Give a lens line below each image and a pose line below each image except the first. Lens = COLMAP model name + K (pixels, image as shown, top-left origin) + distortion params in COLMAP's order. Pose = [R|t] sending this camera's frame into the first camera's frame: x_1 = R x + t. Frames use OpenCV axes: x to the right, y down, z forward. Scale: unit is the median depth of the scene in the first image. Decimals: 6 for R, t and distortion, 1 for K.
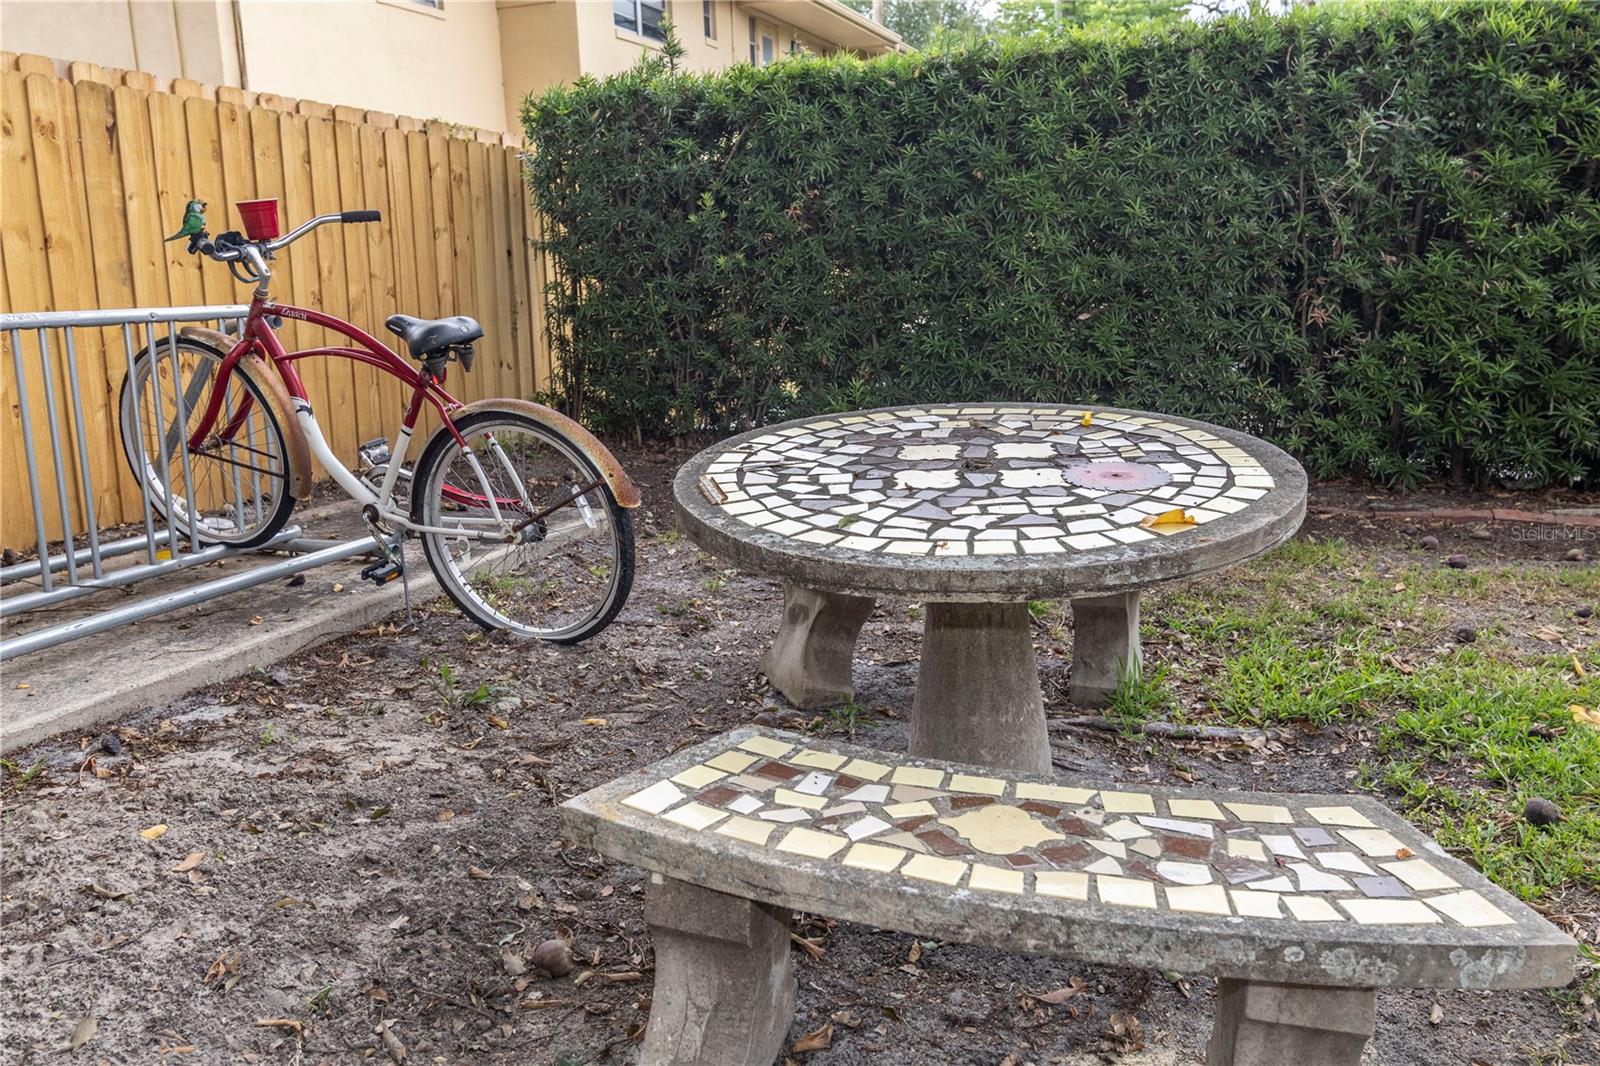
lens RADIAL K [[1303.3, 0, 799.3], [0, 1303.3, 530.3], [0, 0, 1]] dist [-0.001966, 0.001260]
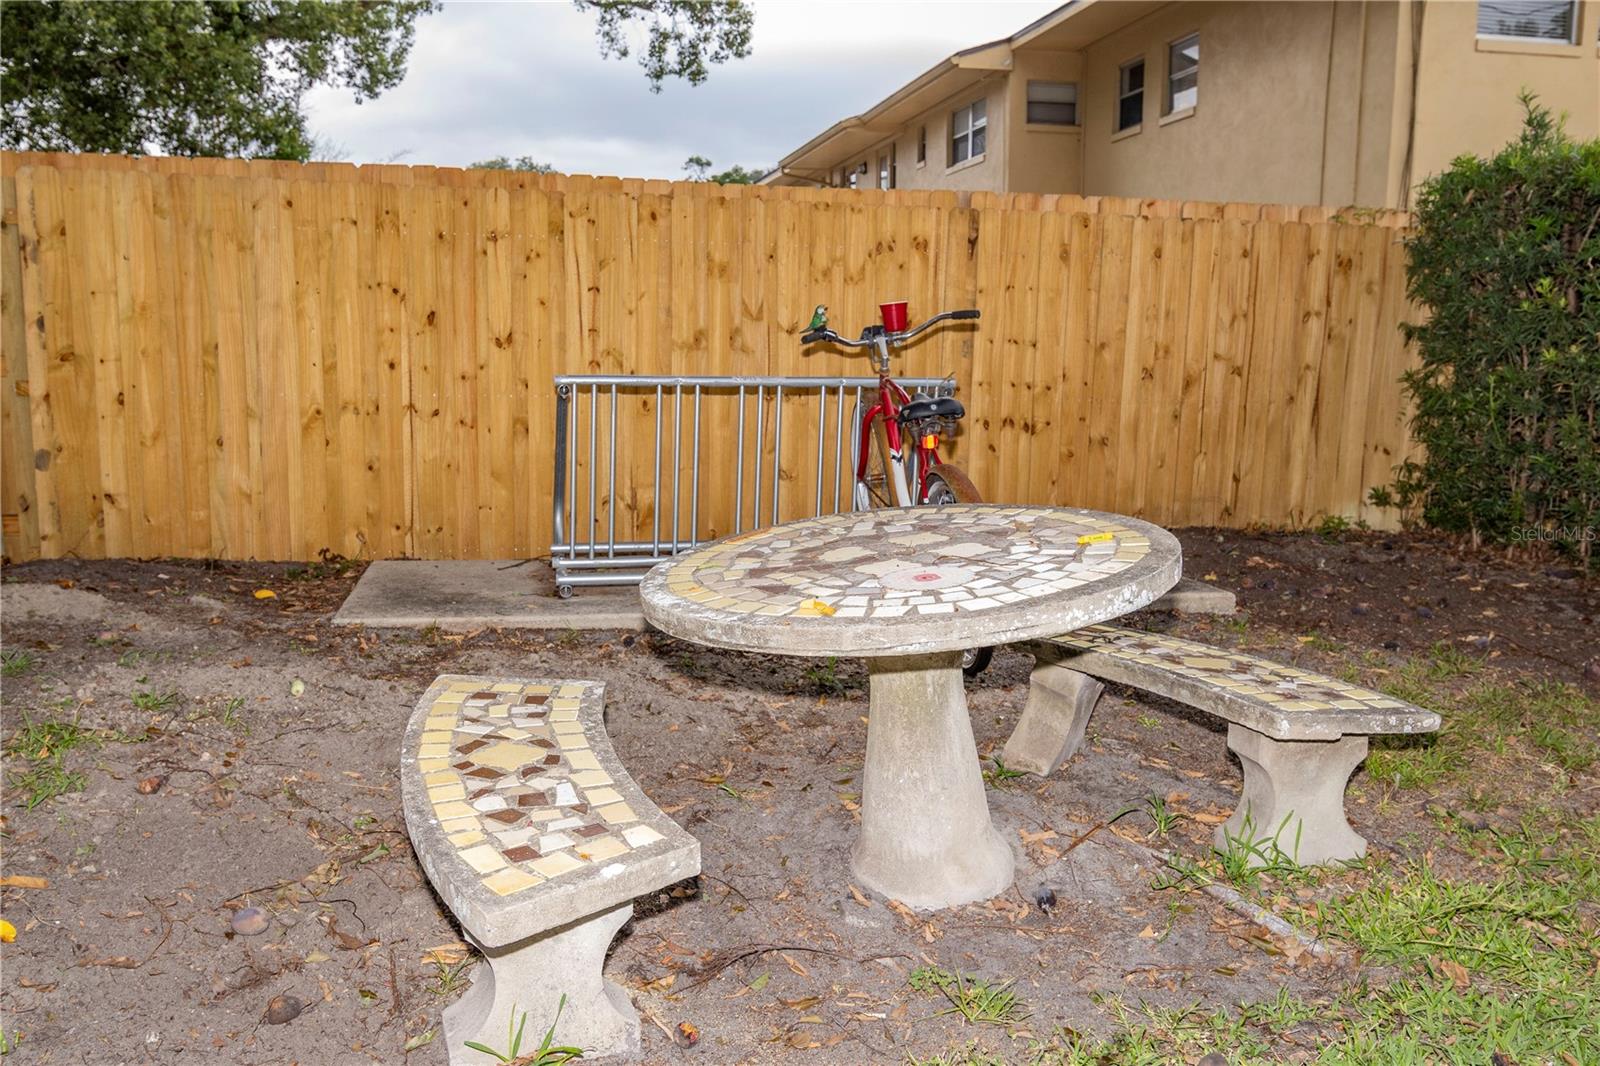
lens RADIAL K [[1303.3, 0, 798.7], [0, 1303.3, 534.0], [0, 0, 1]] dist [-0.001966, 0.001260]
pose [[0.549741, 0.152695, -0.821261, 1.381791], [-0.185738, 0.980884, 0.058043, -0.154198], [0.814424, 0.120631, 0.567593, 0.350795]]
